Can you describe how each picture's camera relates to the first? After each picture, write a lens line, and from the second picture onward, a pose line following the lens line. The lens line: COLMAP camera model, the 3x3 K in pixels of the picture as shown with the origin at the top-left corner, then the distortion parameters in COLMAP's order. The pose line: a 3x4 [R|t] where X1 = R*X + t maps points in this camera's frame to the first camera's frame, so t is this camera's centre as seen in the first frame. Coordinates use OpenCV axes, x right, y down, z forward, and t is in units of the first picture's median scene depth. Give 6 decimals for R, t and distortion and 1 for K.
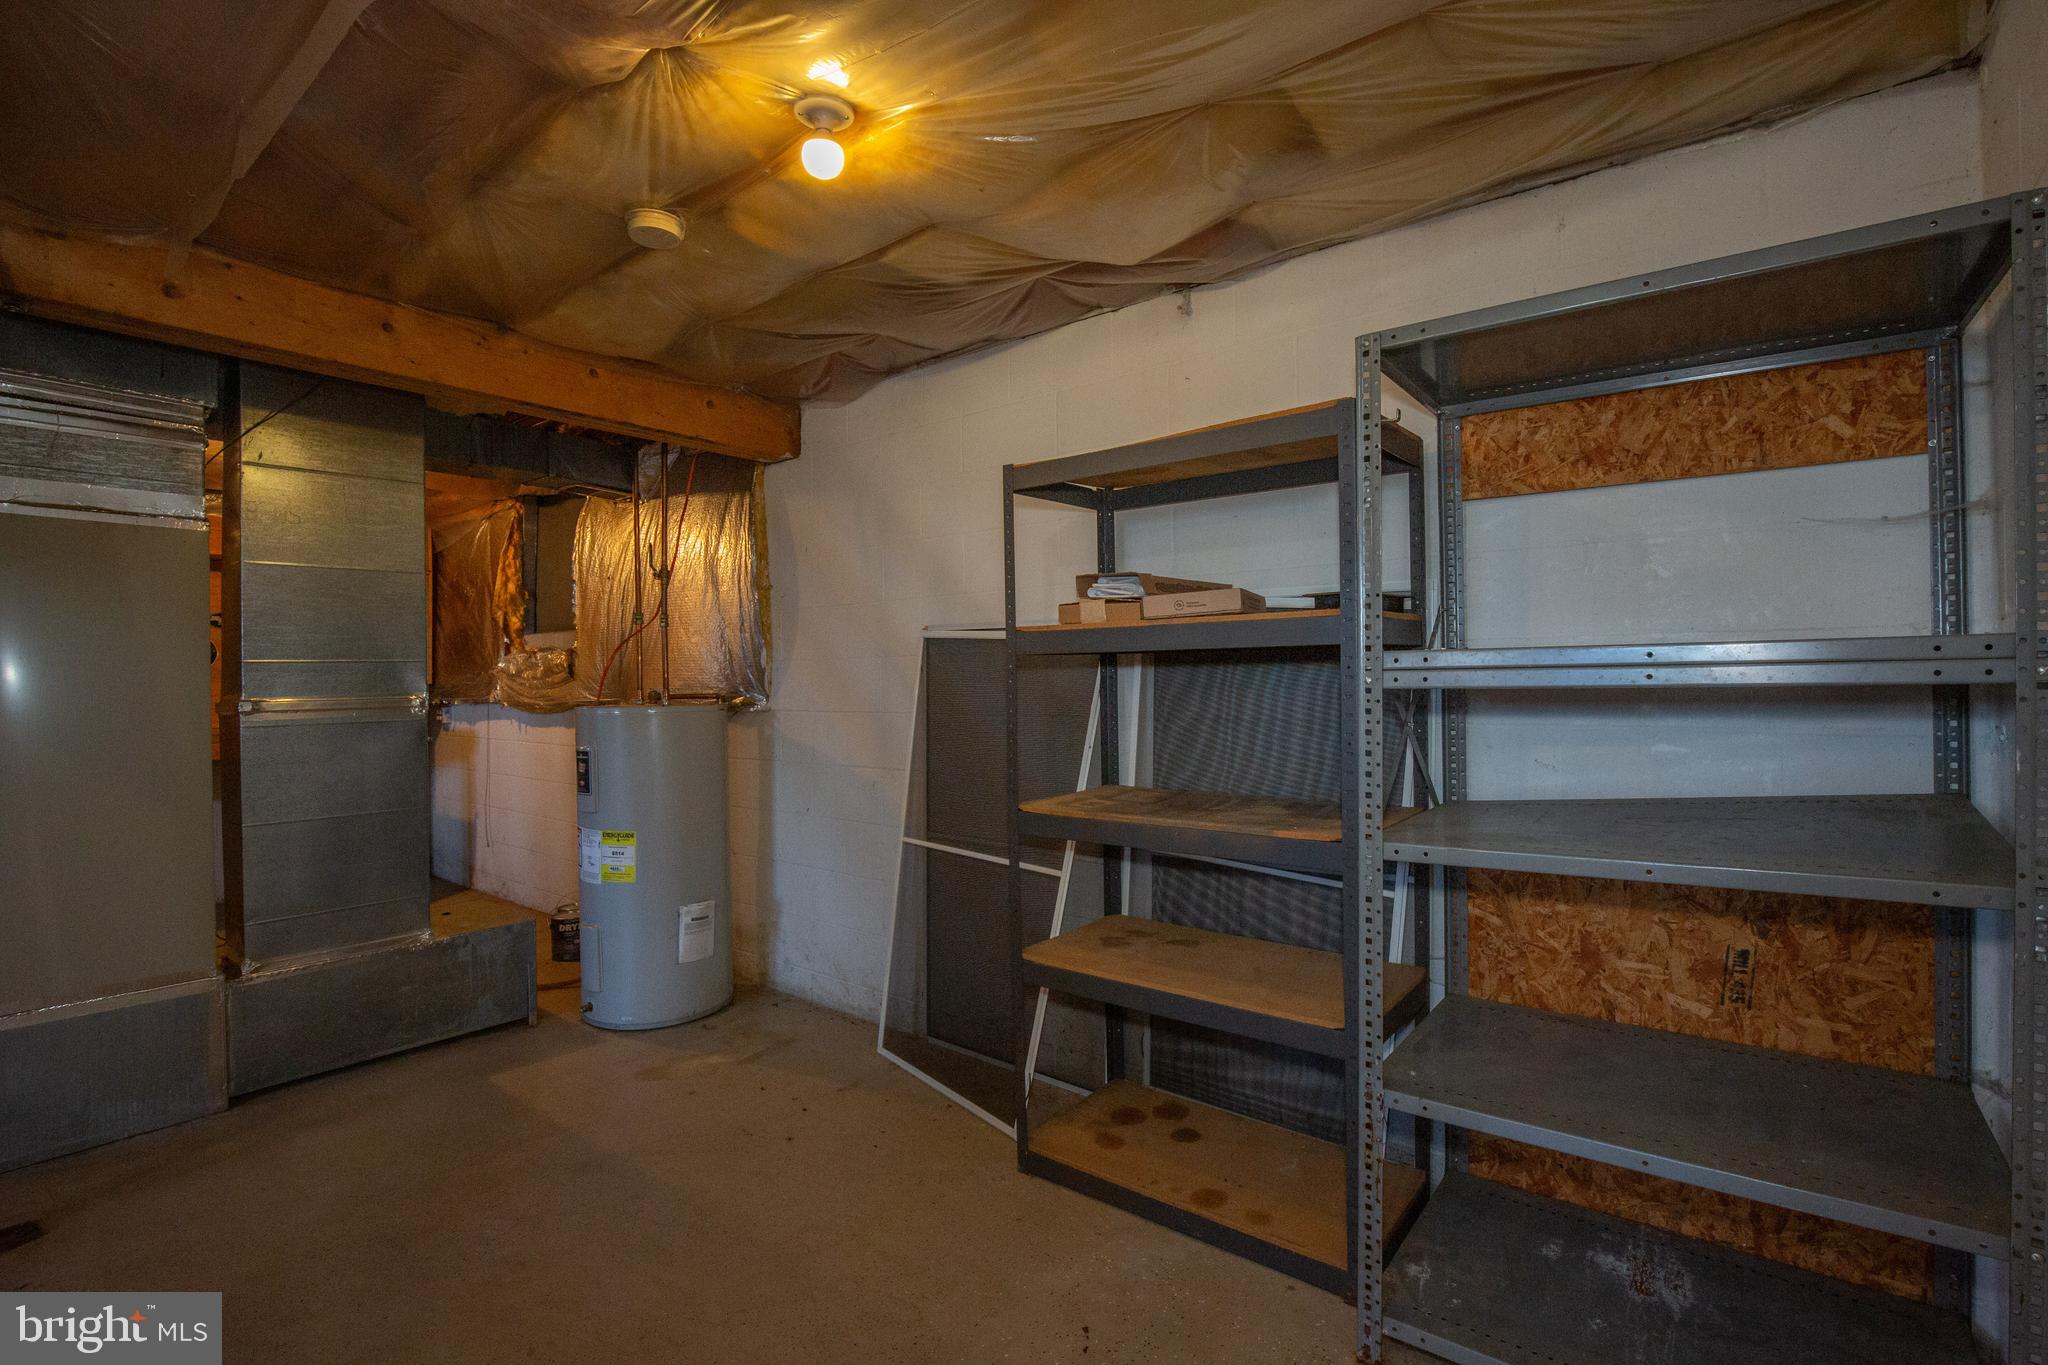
lens RADIAL K [[967.1, 0, 1029.8], [0, 967.1, 672.3], [0, 0, 1]] dist [-0.033219, 0.005803]
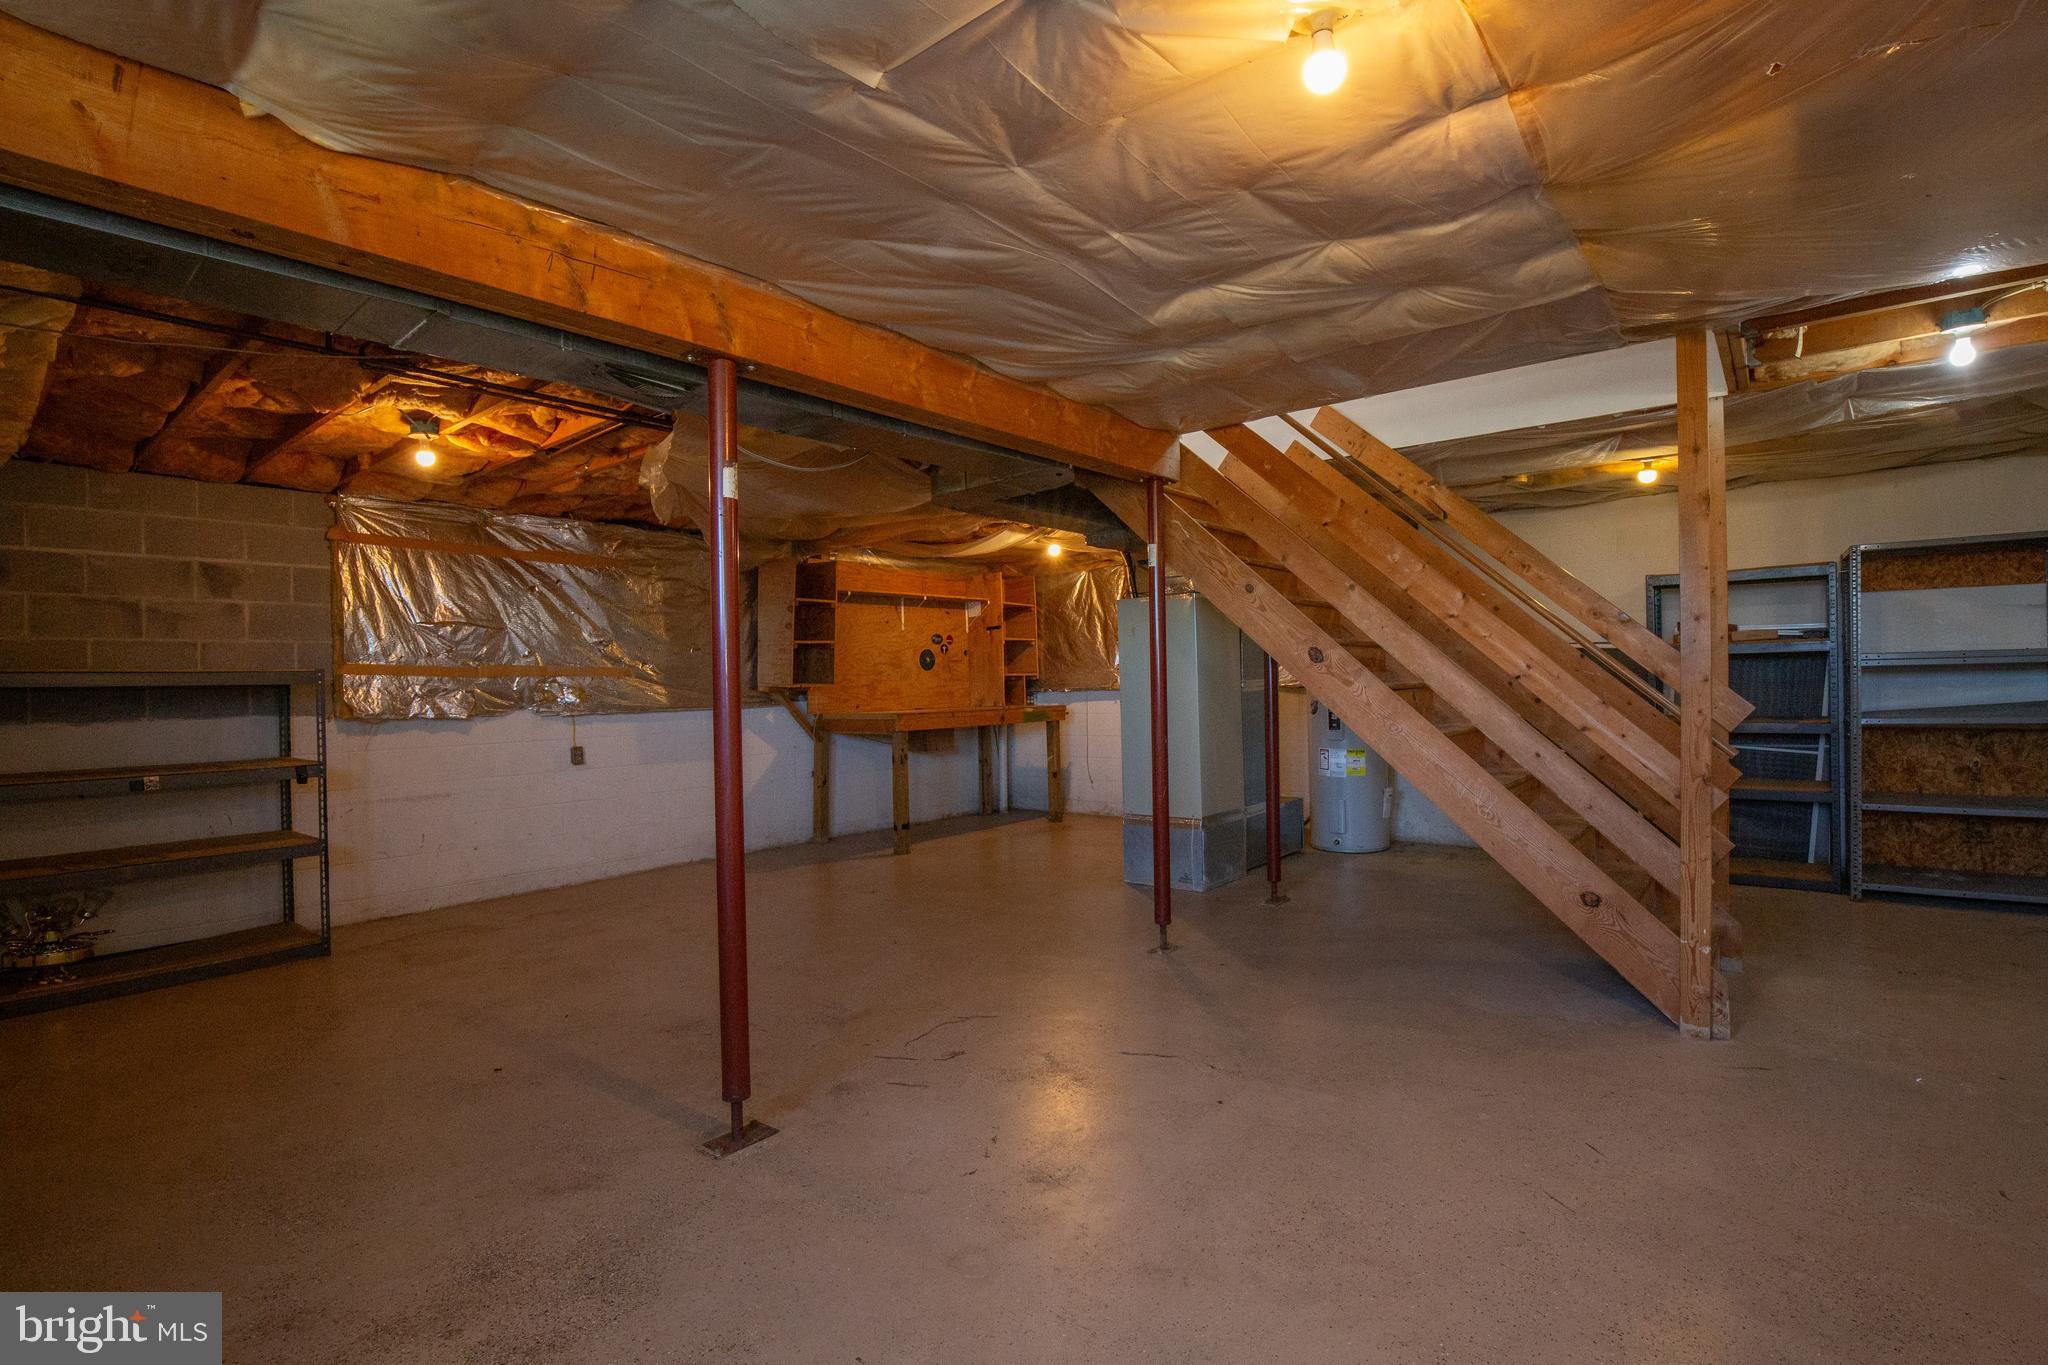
lens RADIAL K [[967.1, 0, 1037.3], [0, 967.1, 684.1], [0, 0, 1]] dist [-0.033219, 0.005803]
pose [[0.999675, -0.011310, -0.022855, -1.806719], [0.011503, 0.999899, 0.008323, 0.015474], [0.022759, -0.008583, 0.999704, -1.693585]]
